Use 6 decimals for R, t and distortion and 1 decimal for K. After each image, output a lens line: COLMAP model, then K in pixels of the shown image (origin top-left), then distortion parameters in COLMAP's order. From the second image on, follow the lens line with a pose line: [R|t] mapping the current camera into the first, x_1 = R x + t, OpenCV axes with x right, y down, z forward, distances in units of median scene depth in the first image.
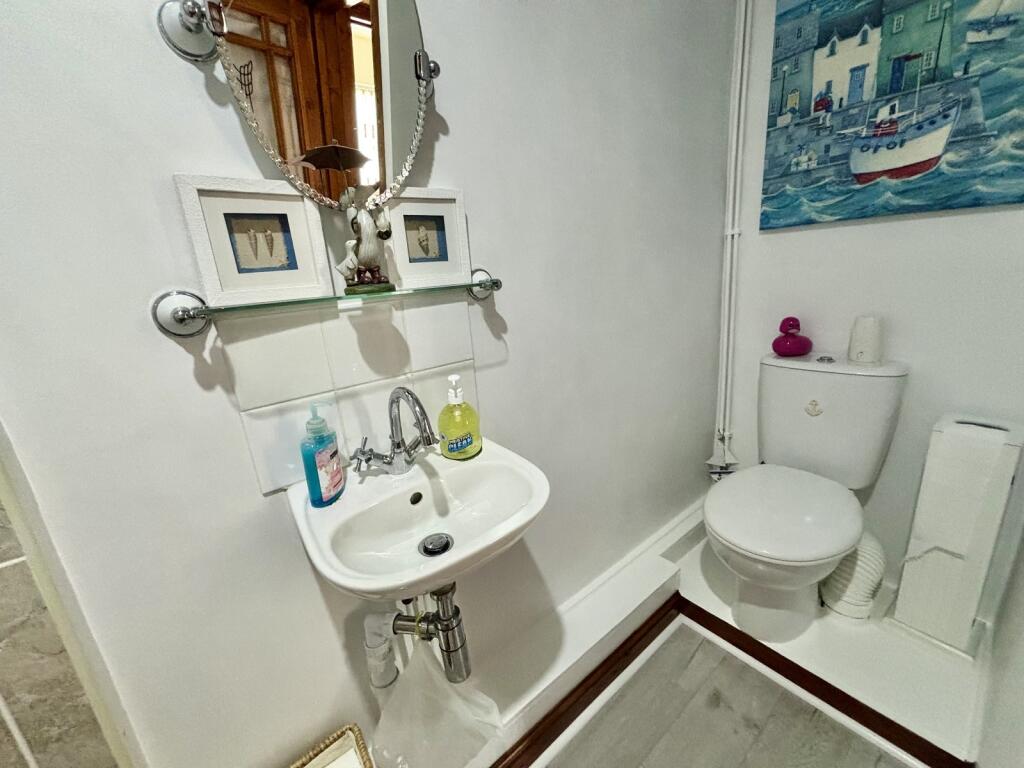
lens RADIAL K [[410.6, 0, 510.1], [0, 410.6, 383.0], [0, 0, 1]] dist [-0.005009, 0.000801]
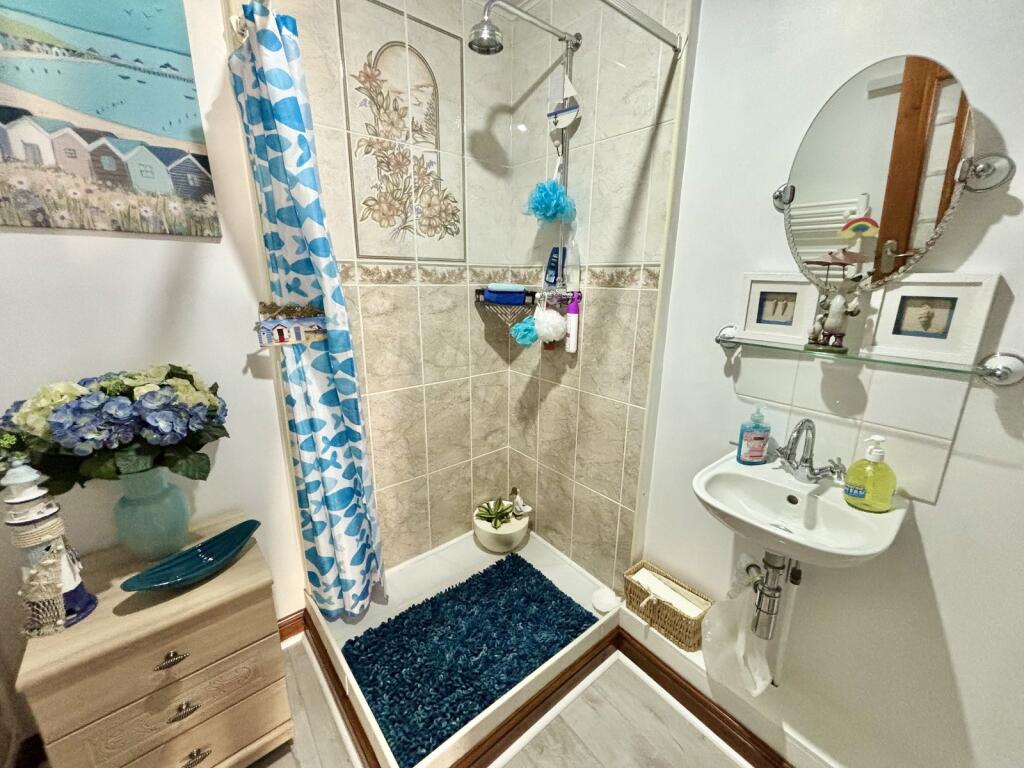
lens RADIAL K [[410.6, 0, 510.1], [0, 410.6, 383.0], [0, 0, 1]] dist [-0.005009, 0.000801]
pose [[-0.004493, 0.332546, -0.943076, 1.033473], [-0.273590, 0.906694, 0.321020, -0.277503], [0.961836, 0.259458, 0.086908, -0.130801]]
